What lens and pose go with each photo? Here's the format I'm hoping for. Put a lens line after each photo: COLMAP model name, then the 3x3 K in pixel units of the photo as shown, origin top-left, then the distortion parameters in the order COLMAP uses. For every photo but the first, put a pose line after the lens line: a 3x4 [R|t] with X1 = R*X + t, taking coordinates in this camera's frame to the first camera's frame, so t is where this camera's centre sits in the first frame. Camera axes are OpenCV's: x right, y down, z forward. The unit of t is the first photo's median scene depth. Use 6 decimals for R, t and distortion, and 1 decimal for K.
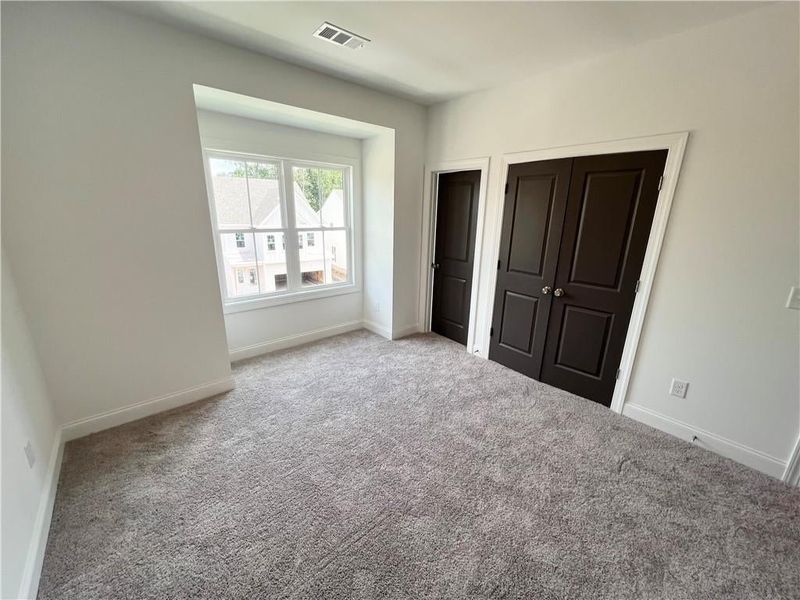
lens RADIAL K [[321.3, 0, 402.7], [0, 321.3, 296.9], [0, 0, 1]] dist [-0.002836, 0.000510]
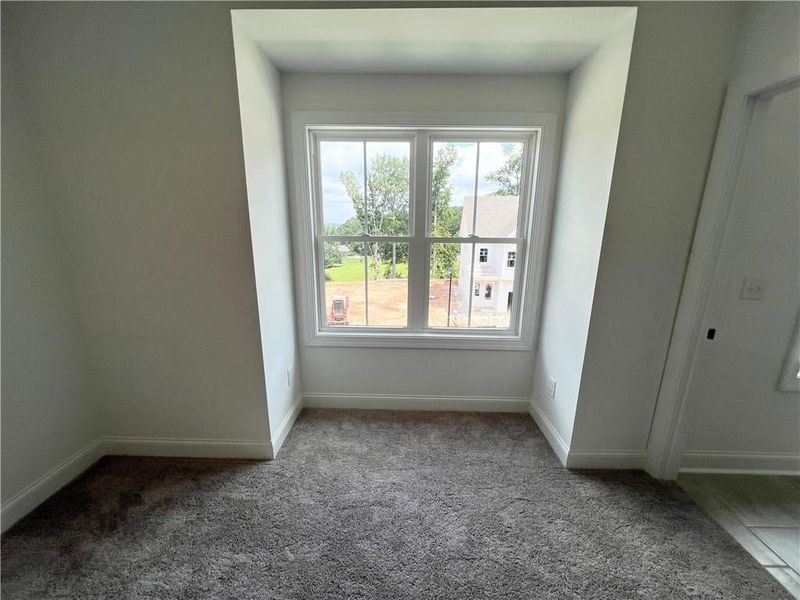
lens RADIAL K [[321.3, 0, 403.2], [0, 321.3, 299.9], [0, 0, 1]] dist [-0.002836, 0.000510]
pose [[0.736912, 0.146125, -0.660006, 0.073219], [-0.174348, 0.984409, 0.023284, -0.091969], [0.653118, 0.097913, 0.750899, 0.474616]]
